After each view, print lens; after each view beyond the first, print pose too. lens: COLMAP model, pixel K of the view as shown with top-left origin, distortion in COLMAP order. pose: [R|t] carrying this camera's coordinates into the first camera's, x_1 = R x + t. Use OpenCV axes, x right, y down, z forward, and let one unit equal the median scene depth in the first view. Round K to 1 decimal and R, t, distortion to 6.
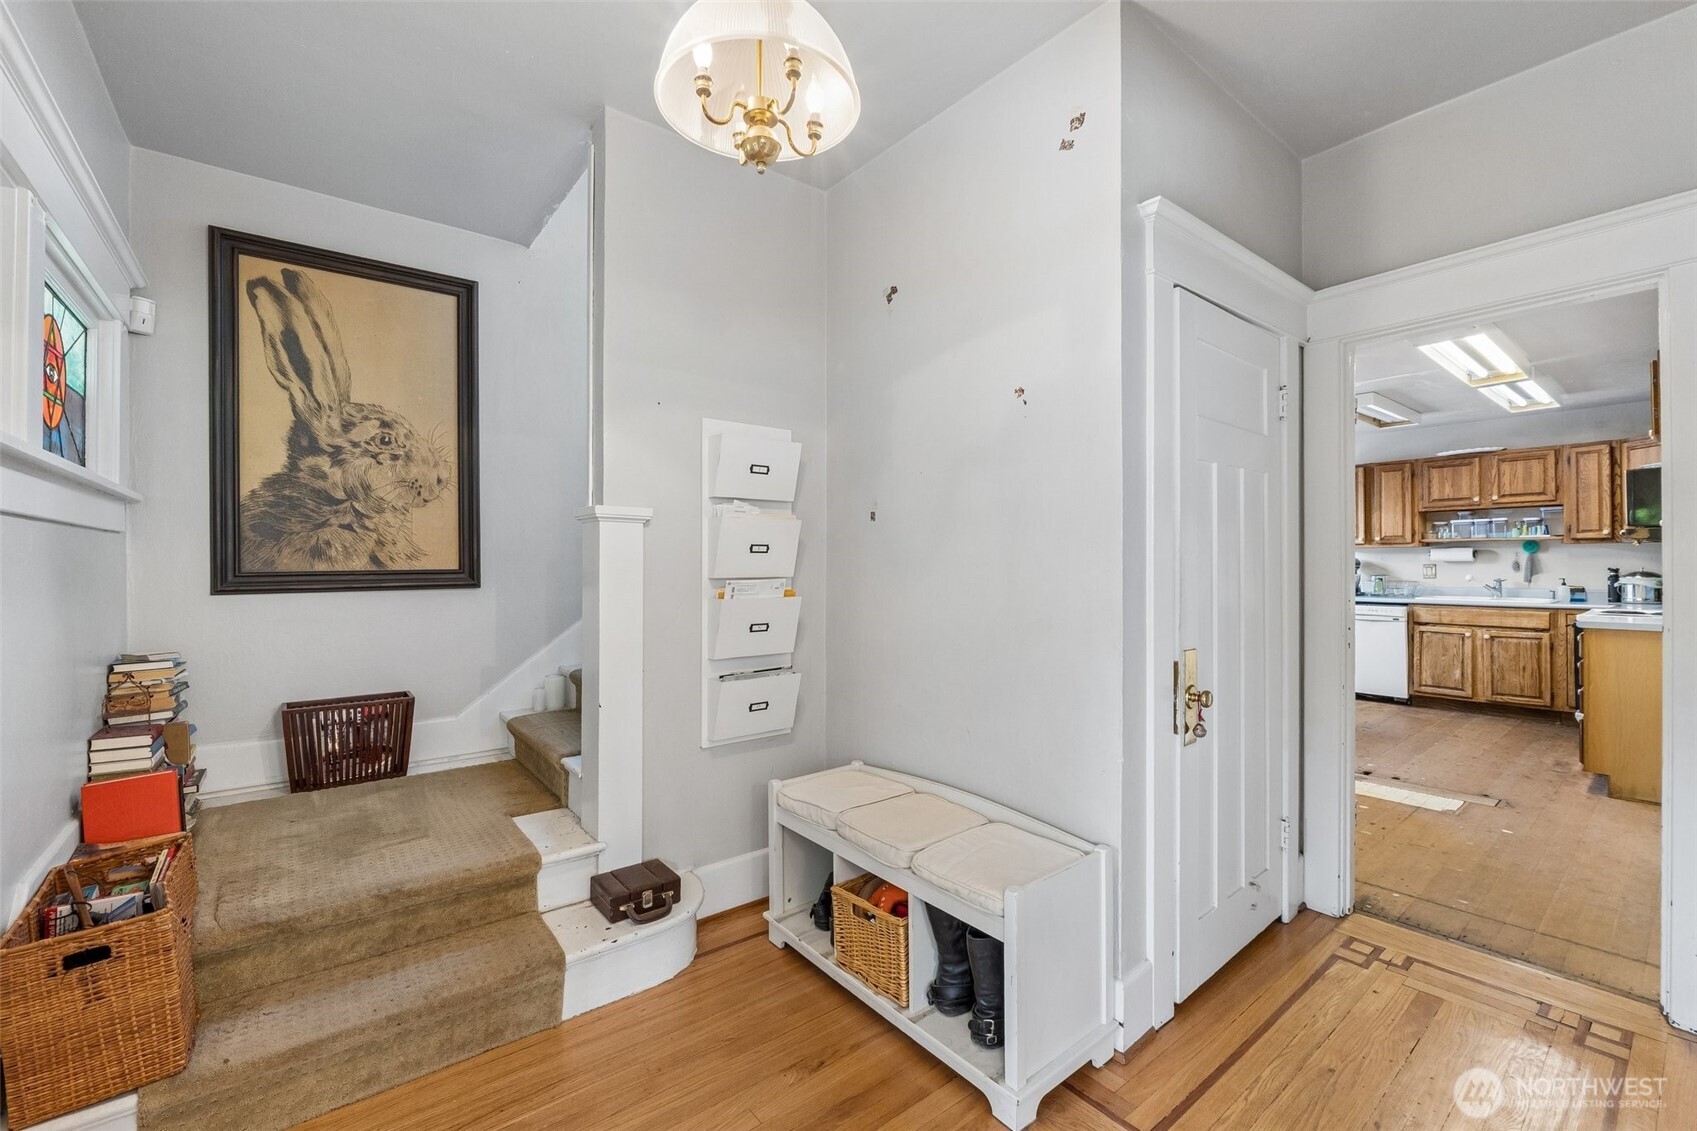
lens RADIAL K [[715.8, 0, 848.5], [0, 715.8, 565.5], [0, 0, 1]] dist [-0.006514, -0.000030]
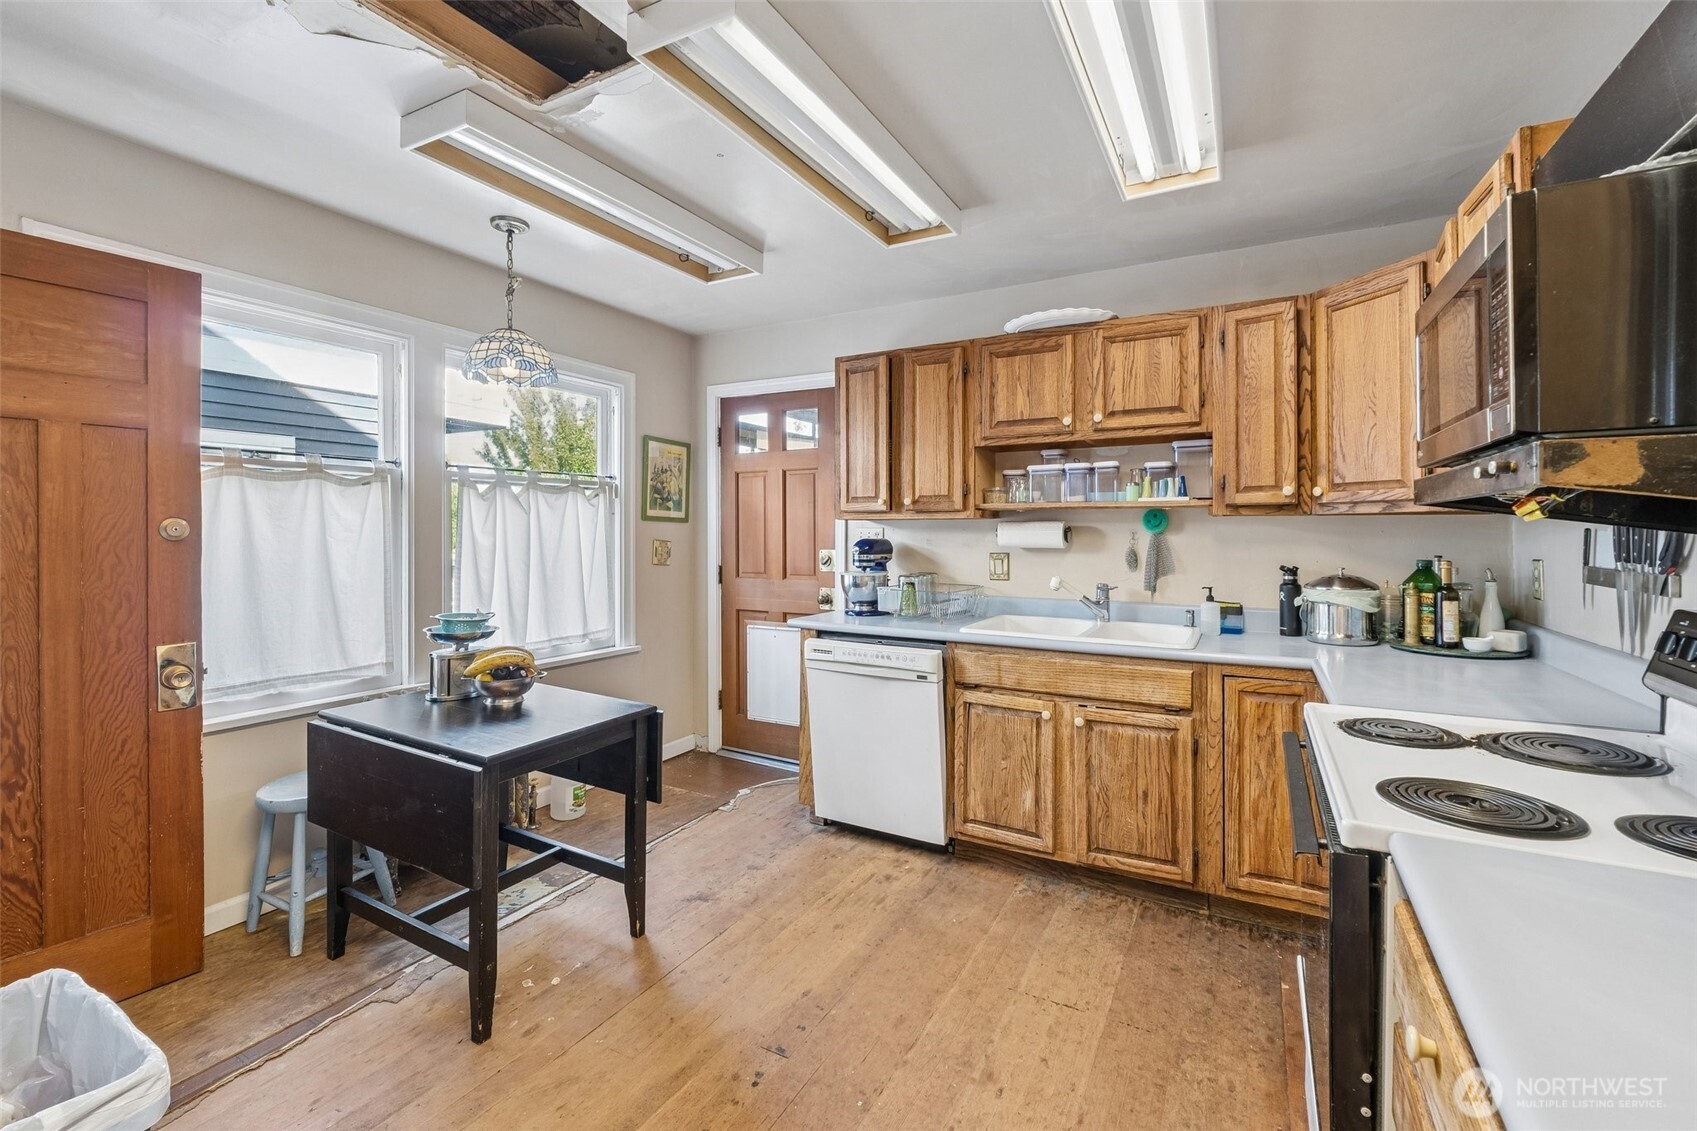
lens RADIAL K [[718.0, 0, 844.3], [0, 718.0, 534.0], [0, 0, 1]] dist [-0.000665, -0.000070]
pose [[0.931366, 0.004606, 0.364055, 0.579725], [-0.005430, 0.999984, 0.001239, -0.016937], [-0.364044, -0.003131, 0.931377, 0.618623]]
